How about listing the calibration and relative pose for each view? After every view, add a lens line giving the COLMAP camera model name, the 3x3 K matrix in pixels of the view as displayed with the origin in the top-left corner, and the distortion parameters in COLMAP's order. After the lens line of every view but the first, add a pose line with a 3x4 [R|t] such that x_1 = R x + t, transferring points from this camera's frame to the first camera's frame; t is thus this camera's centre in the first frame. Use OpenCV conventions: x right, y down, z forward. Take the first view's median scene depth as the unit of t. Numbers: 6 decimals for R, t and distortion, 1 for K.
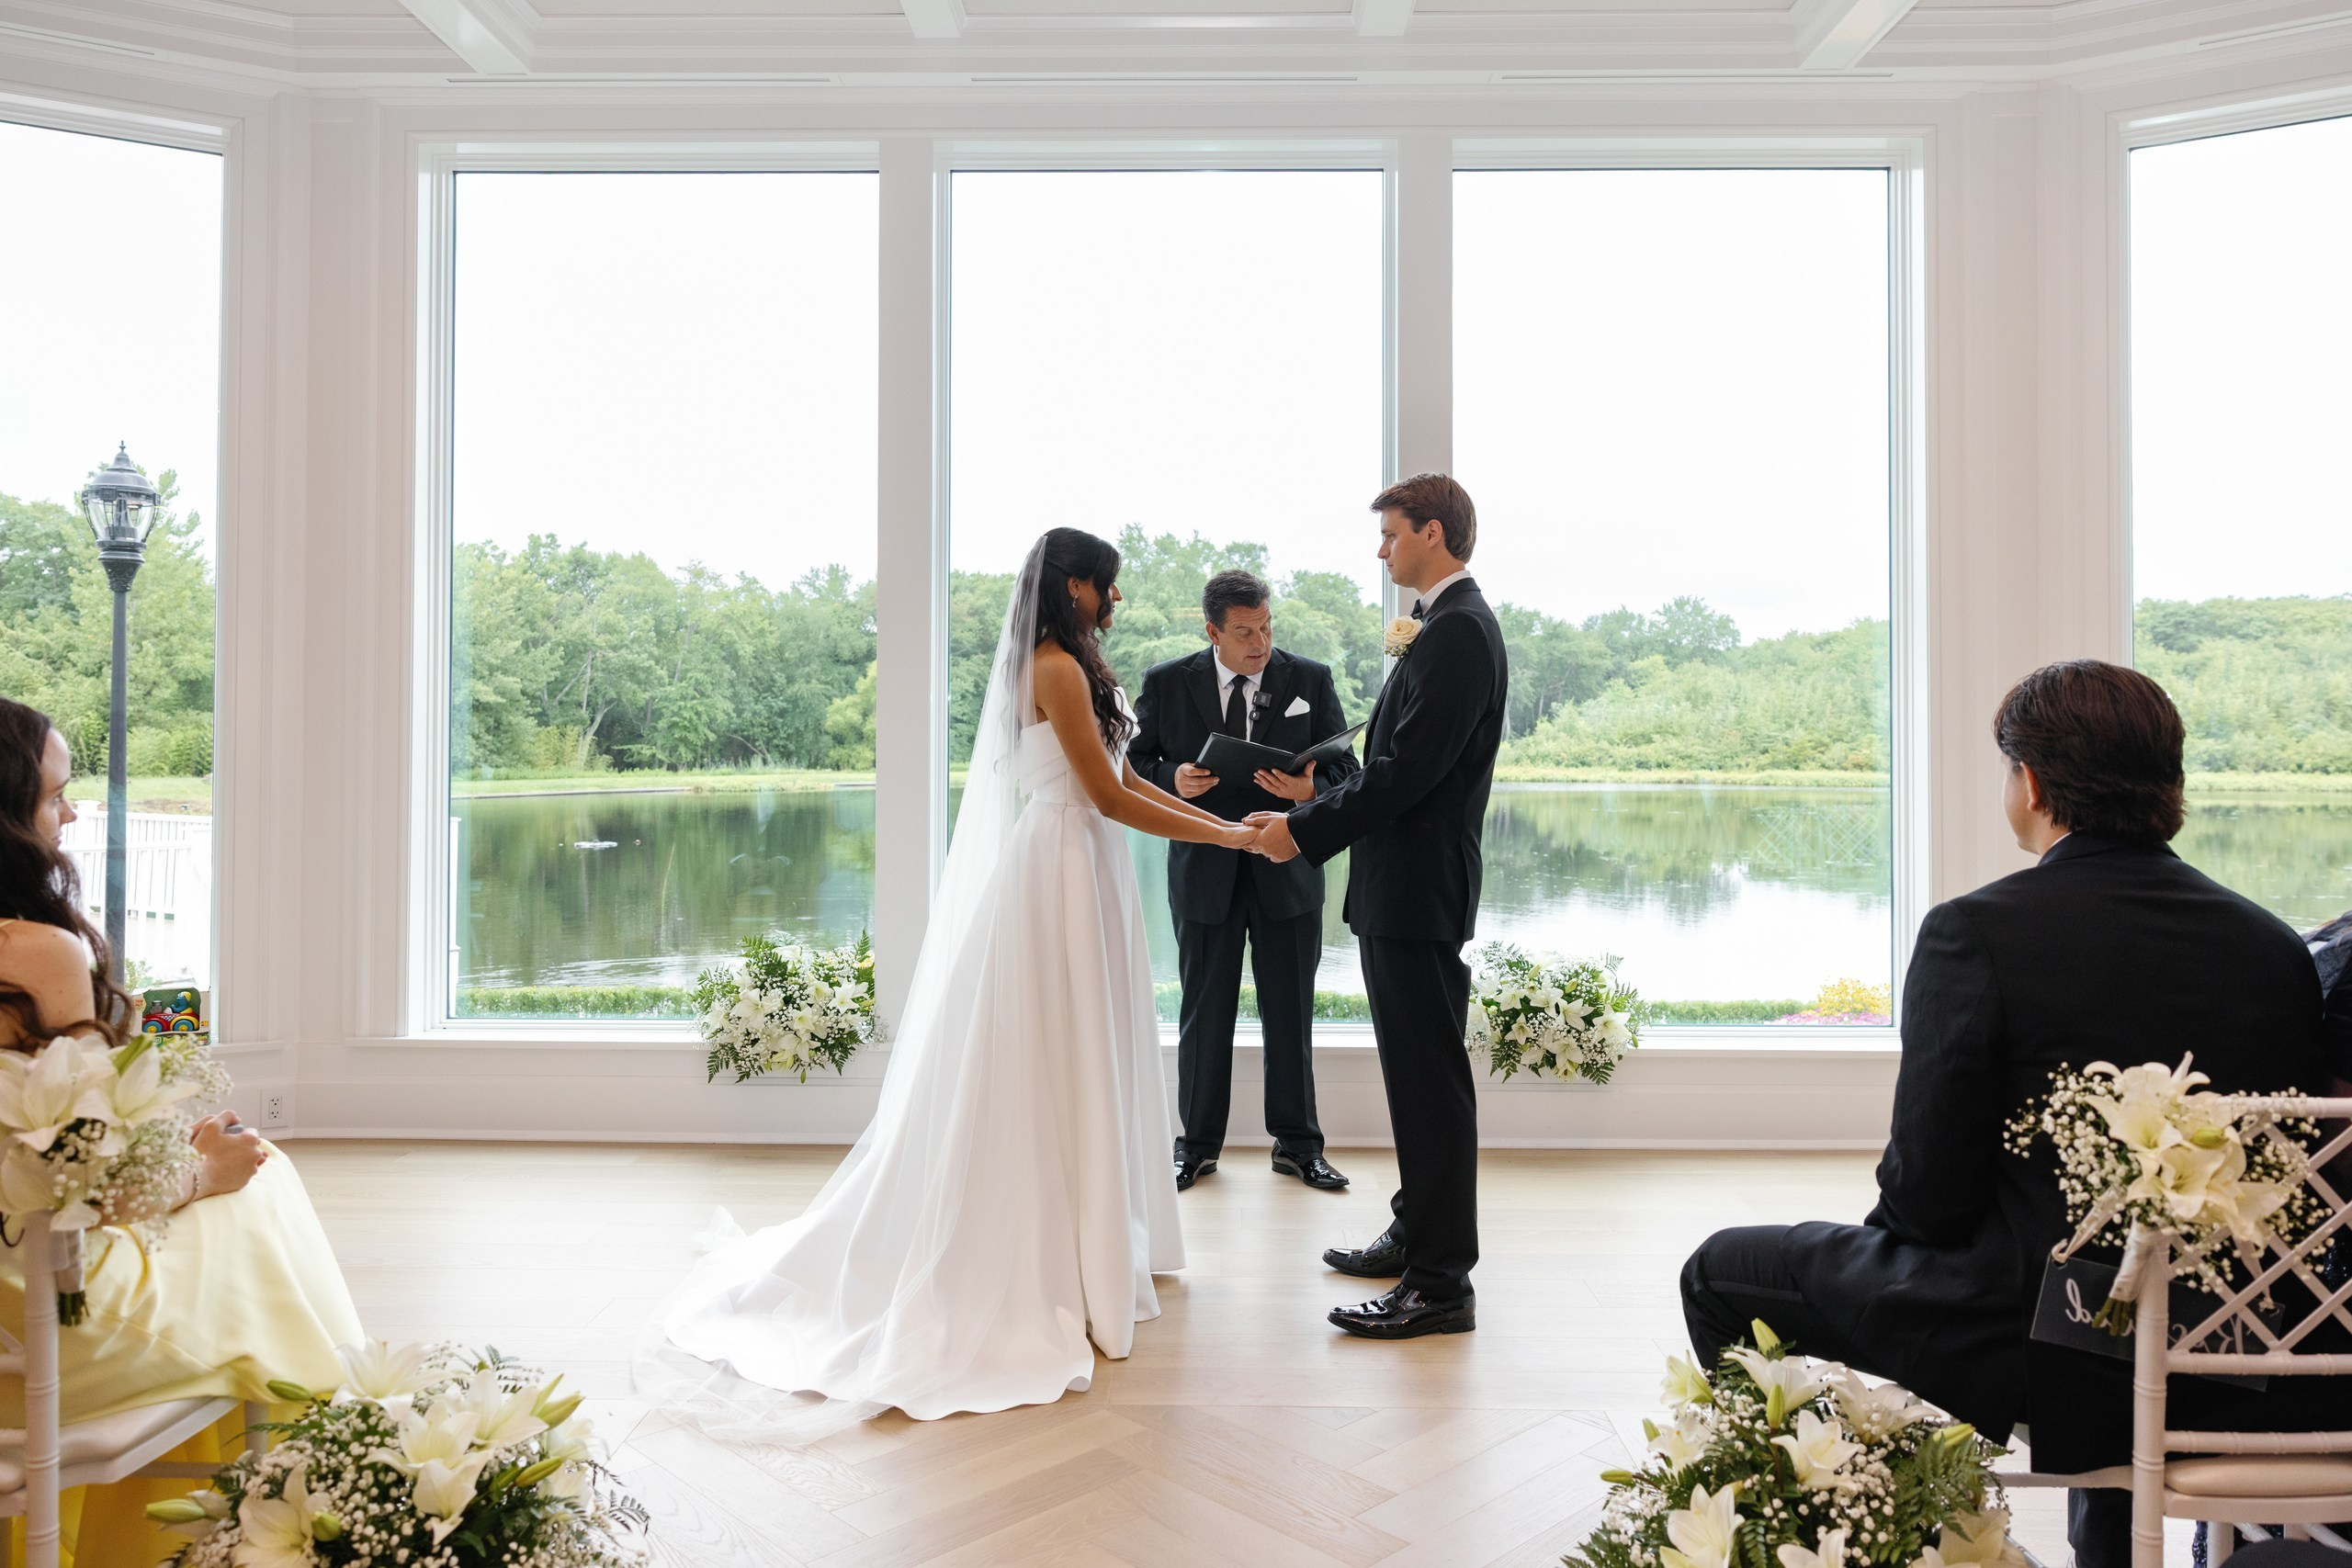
lens RADIAL K [[2073.4, 0, 1117.1], [0, 2073.4, 756.3], [0, 0, 1]] dist [-0.001821, 0.005458]
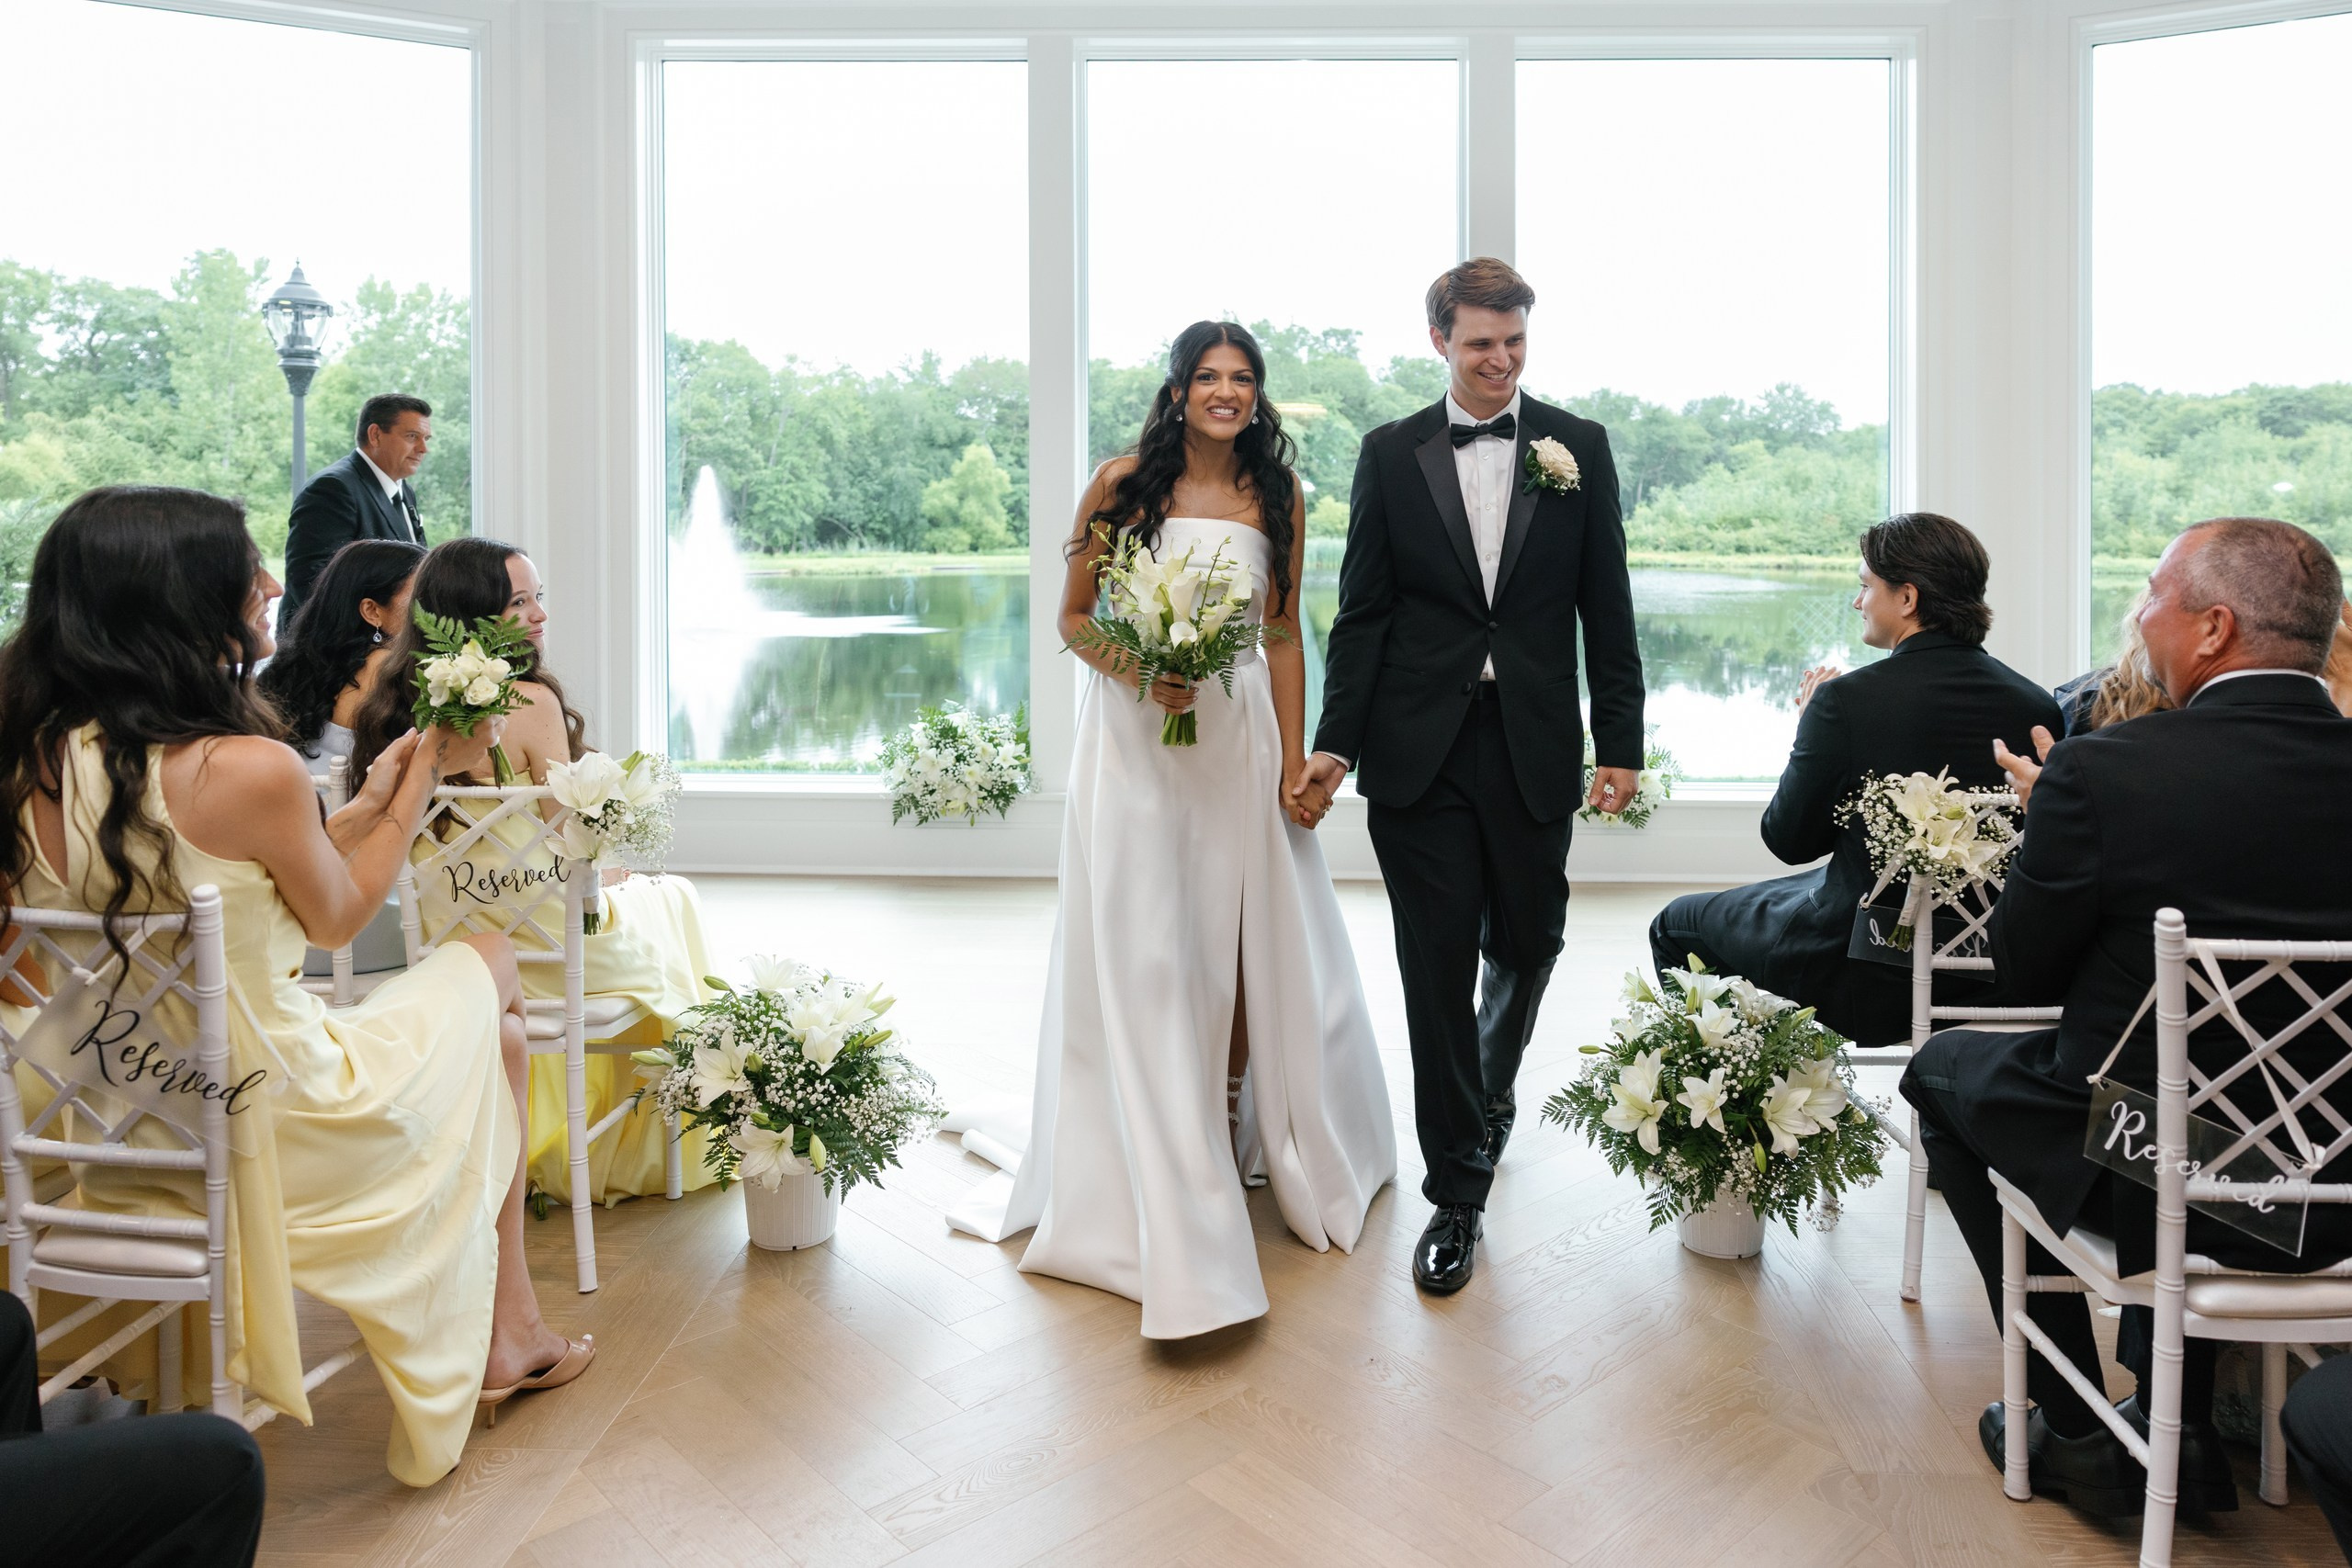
lens RADIAL K [[2722.1, 0, 1108.9], [0, 2722.1, 519.8], [0, 0, 1]] dist [0.002105, 0.001779]
pose [[0.999737, 0.001162, -0.022910, -0.019904], [-0.001114, 0.999997, 0.002126, -0.012886], [0.022912, -0.002100, 0.999735, -0.314041]]
